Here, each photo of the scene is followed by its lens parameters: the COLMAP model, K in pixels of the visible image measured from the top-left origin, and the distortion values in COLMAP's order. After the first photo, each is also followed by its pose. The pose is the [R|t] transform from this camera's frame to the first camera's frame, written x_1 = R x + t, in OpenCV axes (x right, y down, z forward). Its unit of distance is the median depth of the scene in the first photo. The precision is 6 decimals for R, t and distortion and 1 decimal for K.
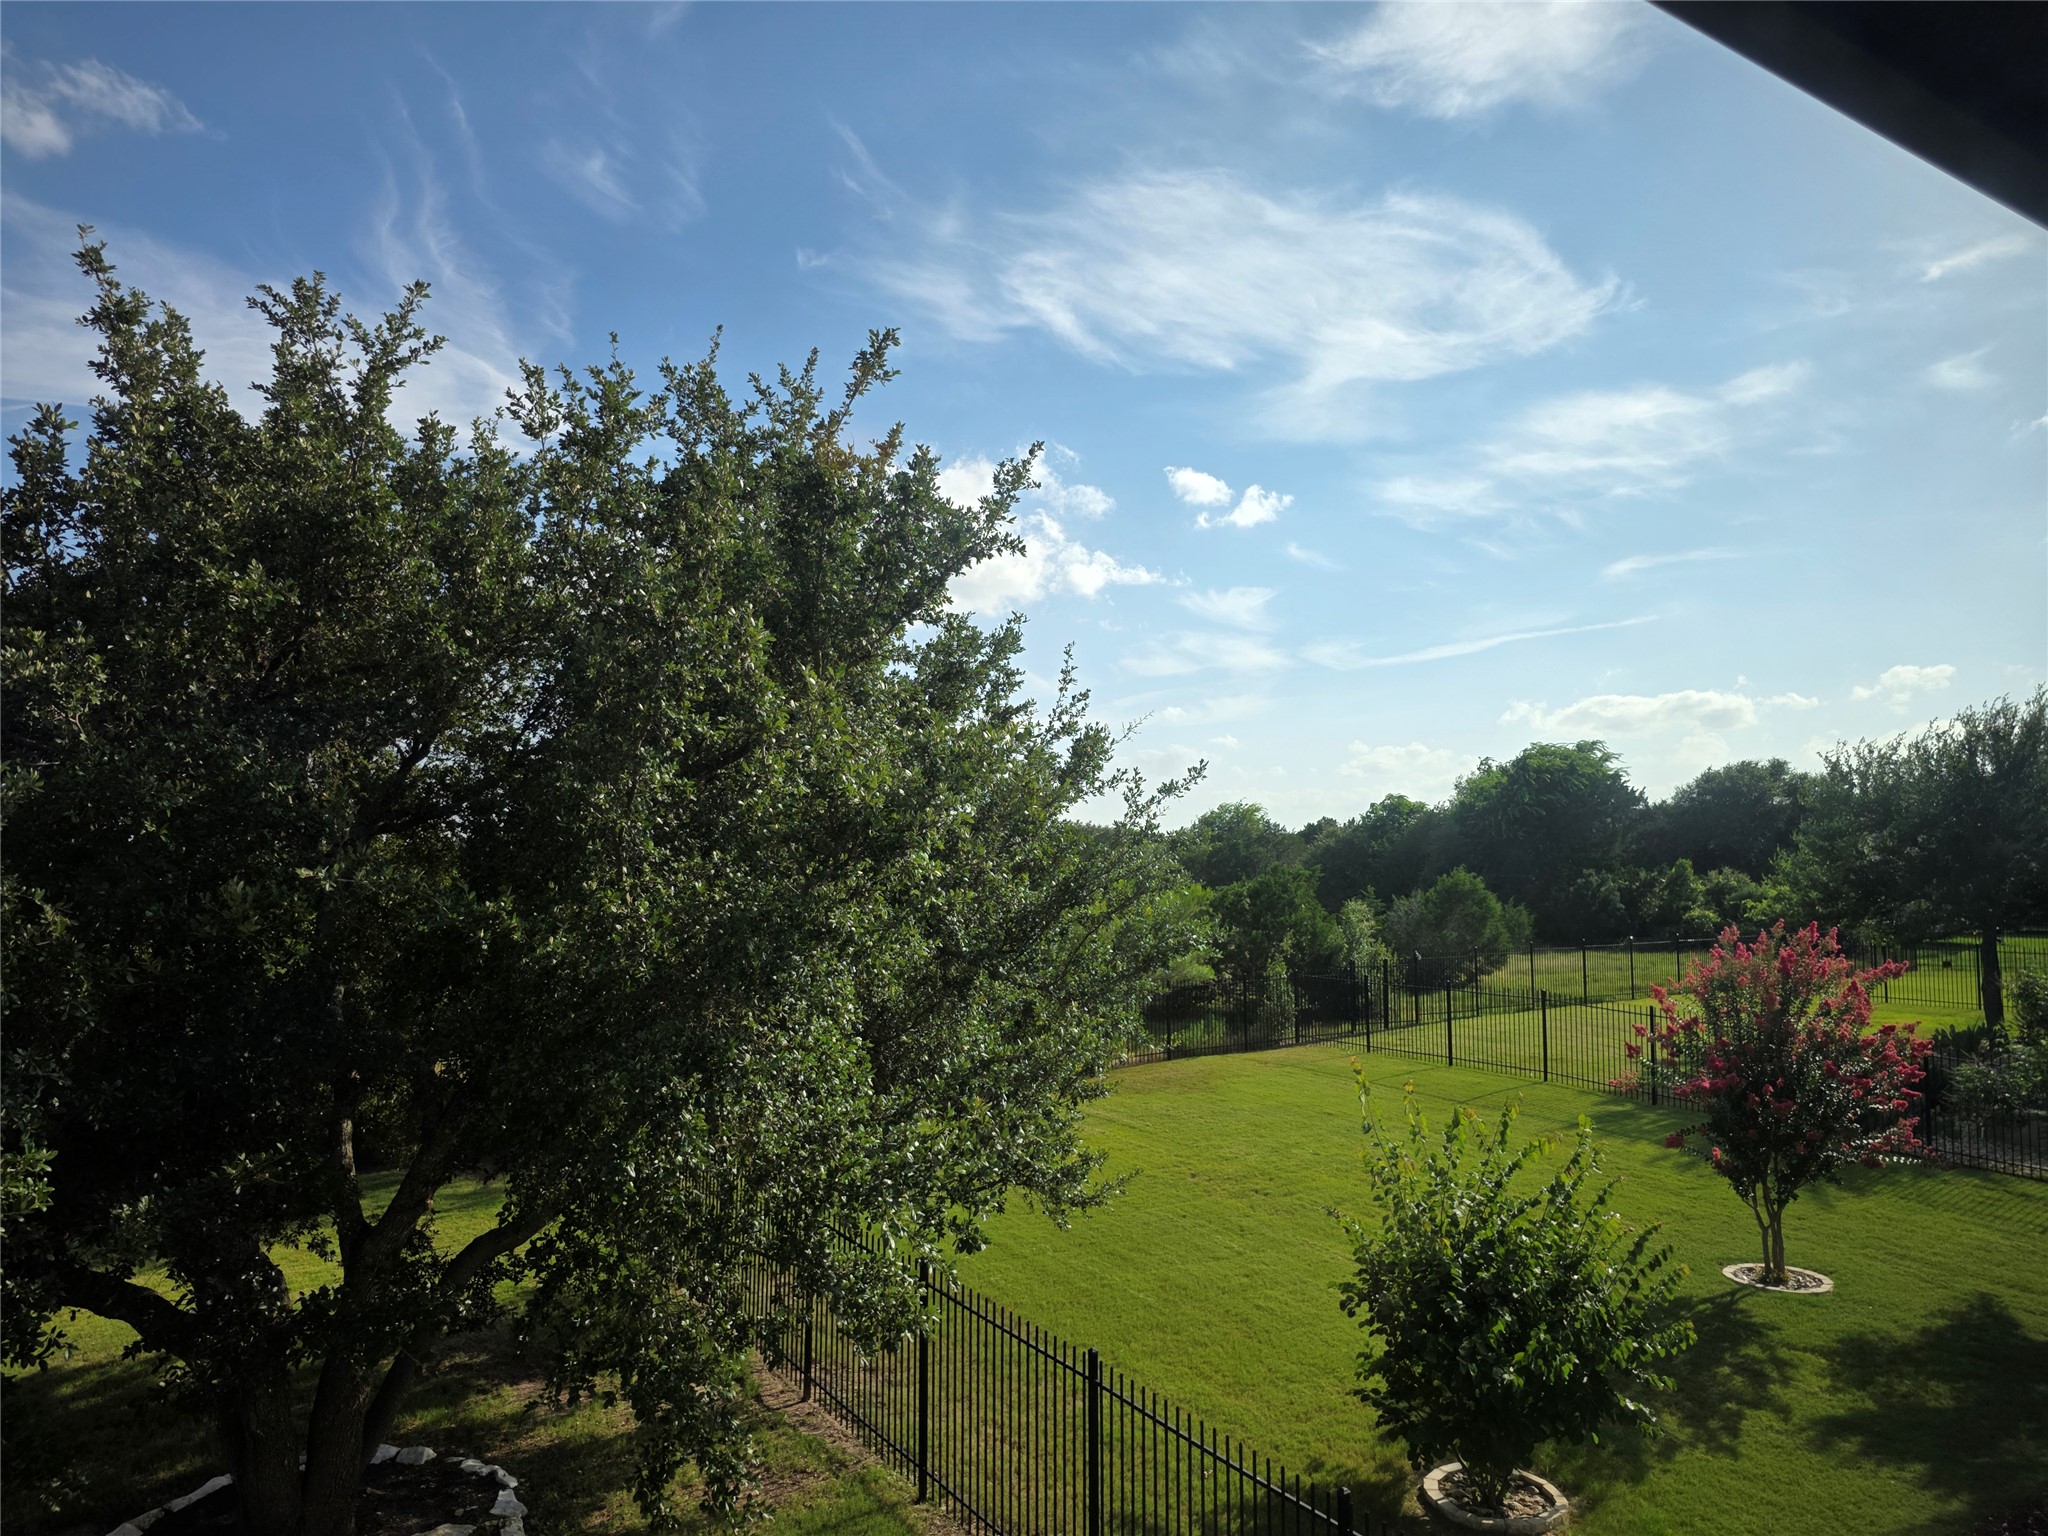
lens RADIAL K [[1363.3, 0, 1010.4], [0, 1363.3, 771.4], [0, 0, 1]] dist [0.046801, -0.002326]
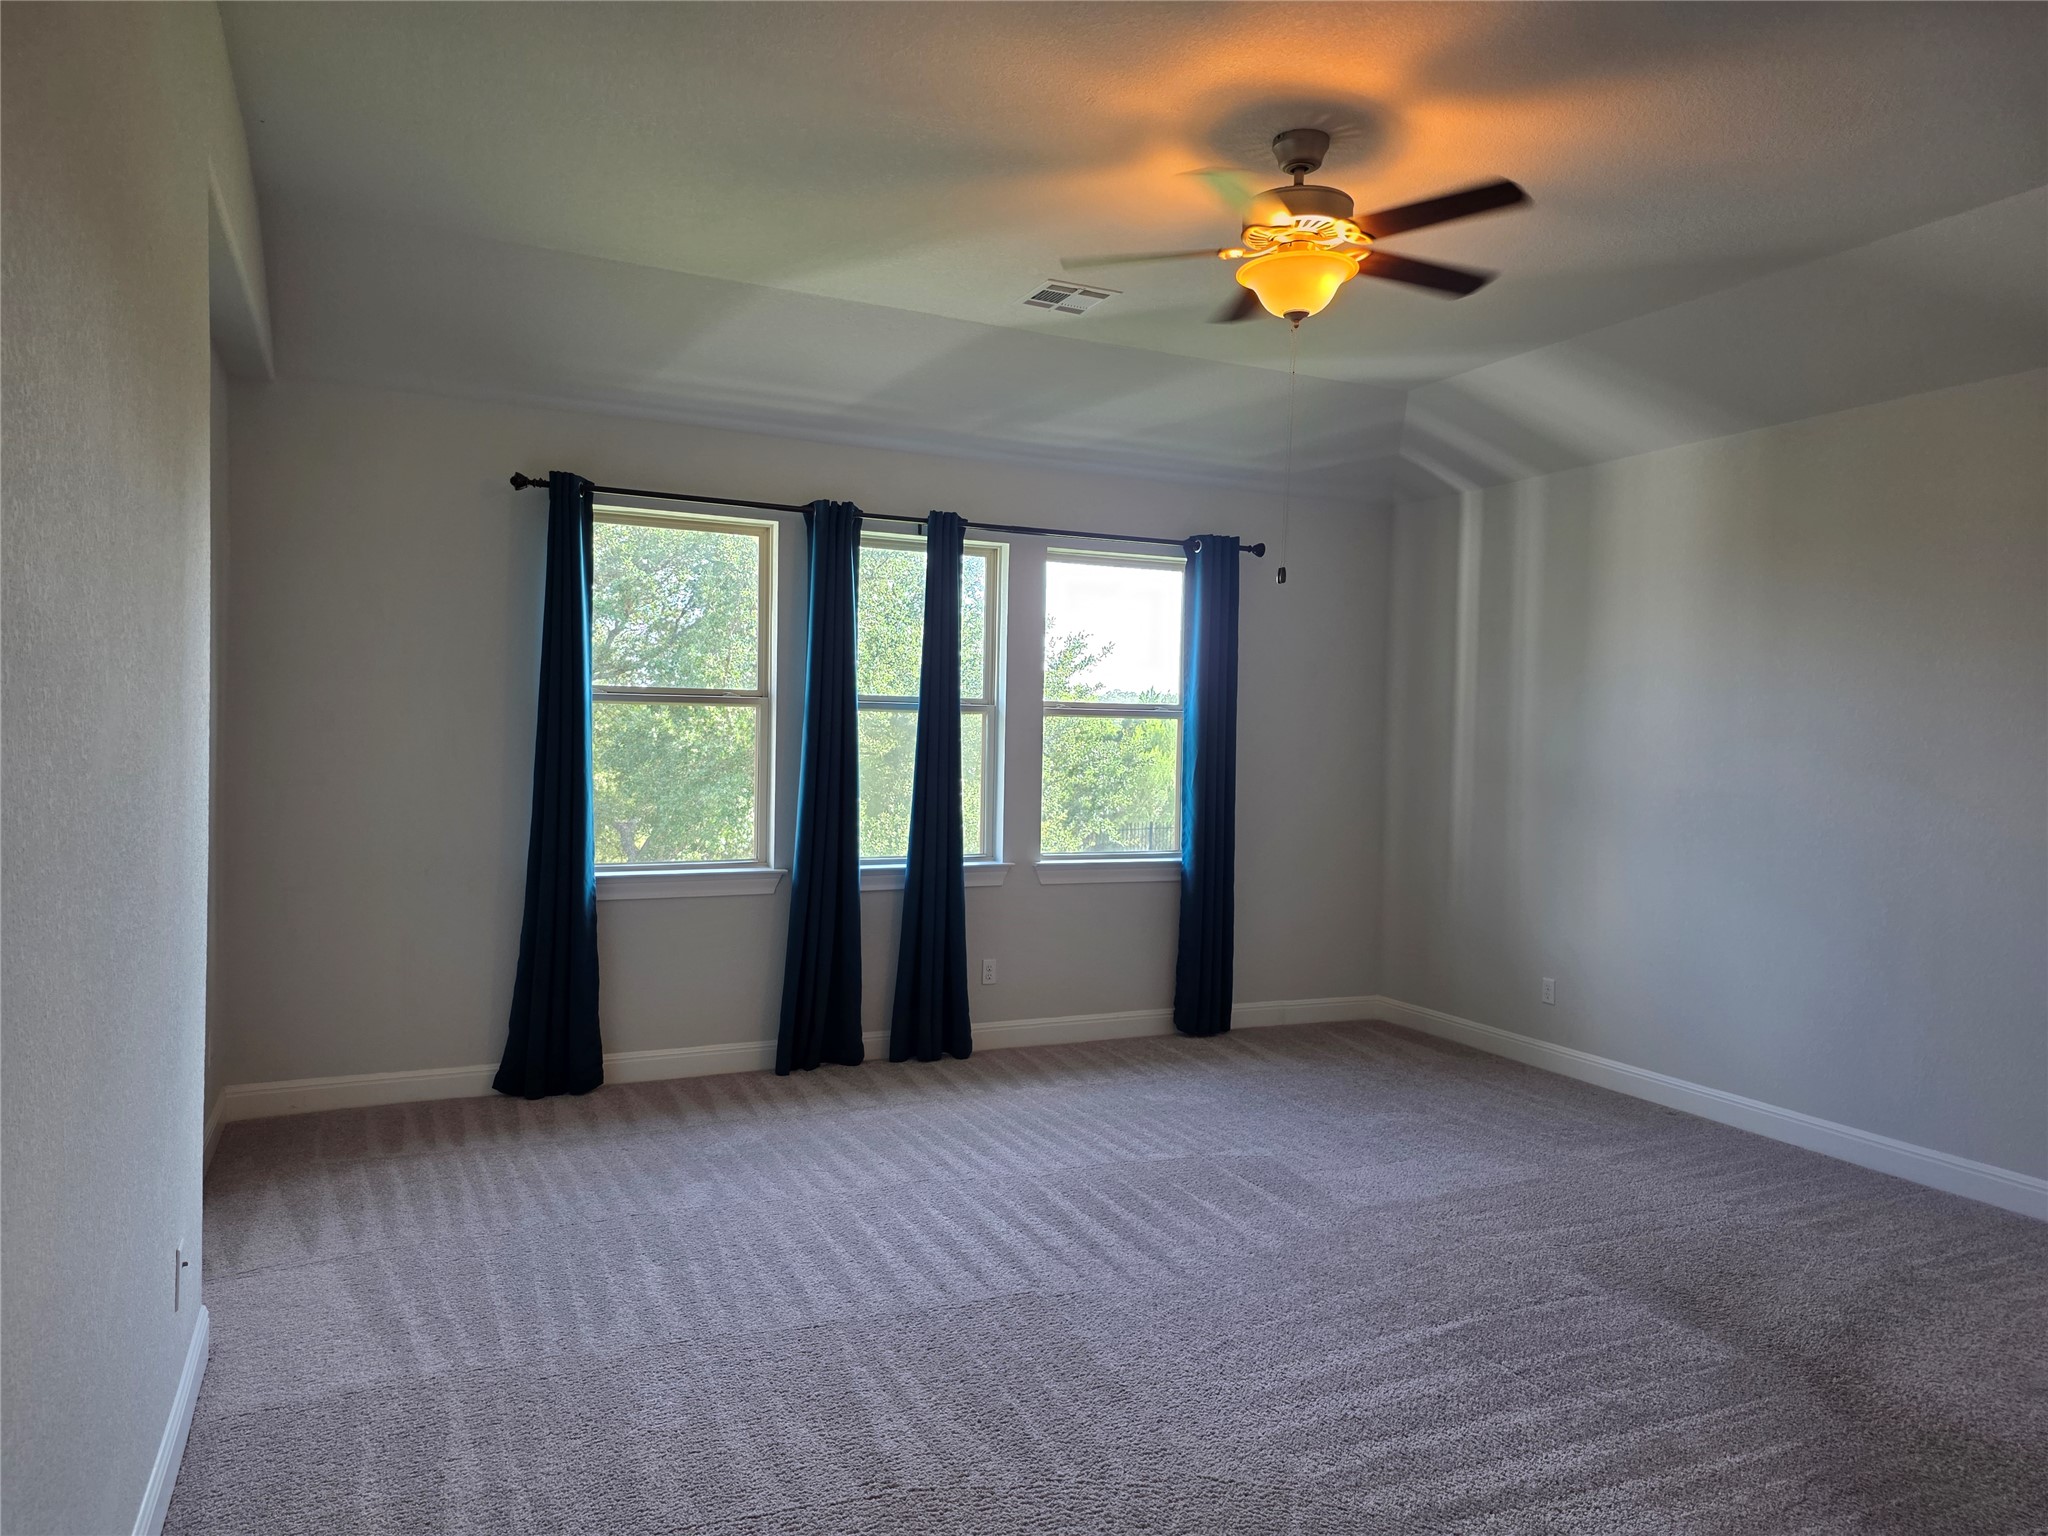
lens RADIAL K [[1363.3, 0, 1010.4], [0, 1363.3, 771.4], [0, 0, 1]] dist [0.046801, -0.002326]
pose [[0.991812, 0.026862, -0.124852, 0.223142], [-0.014267, 0.994815, 0.100694, -0.015725], [0.126909, -0.098089, 0.987053, -0.528702]]
